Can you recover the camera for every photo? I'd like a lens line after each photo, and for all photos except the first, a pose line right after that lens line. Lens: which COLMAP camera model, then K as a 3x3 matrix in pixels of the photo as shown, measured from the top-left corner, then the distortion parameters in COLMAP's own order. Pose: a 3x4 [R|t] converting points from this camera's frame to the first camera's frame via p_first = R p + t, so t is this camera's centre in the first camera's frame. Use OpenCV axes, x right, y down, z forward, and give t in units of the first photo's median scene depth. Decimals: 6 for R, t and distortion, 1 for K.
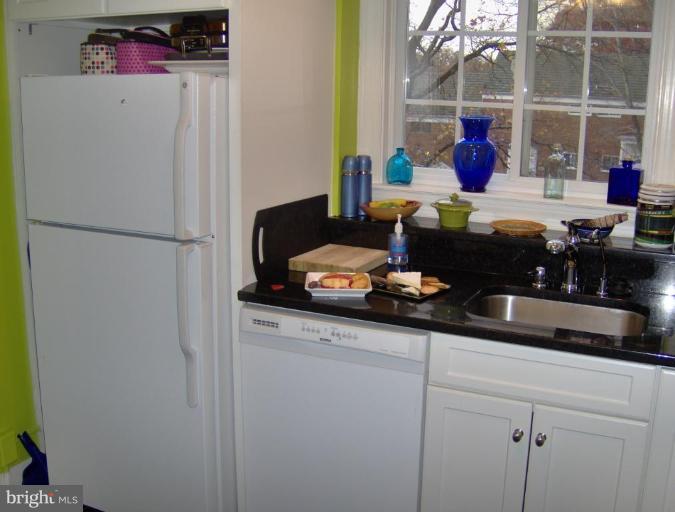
lens RADIAL K [[747.2, 0, 337.5], [0, 747.2, 256.0], [0, 0, 1]] dist [-0.156022, 0.041300]
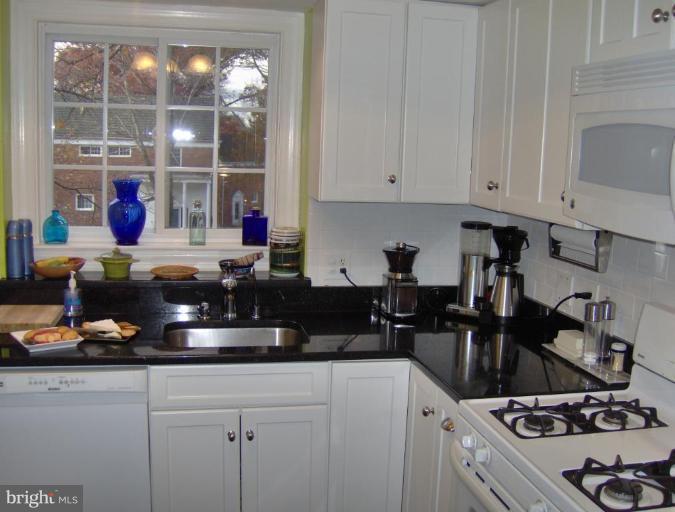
lens RADIAL K [[747.2, 0, 337.5], [0, 747.2, 256.0], [0, 0, 1]] dist [-0.156022, 0.041300]
pose [[0.803958, -0.083337, 0.588817, -0.254246], [0.117015, 0.992944, -0.019235, -0.011408], [-0.583060, 0.084365, 0.808037, -0.112424]]
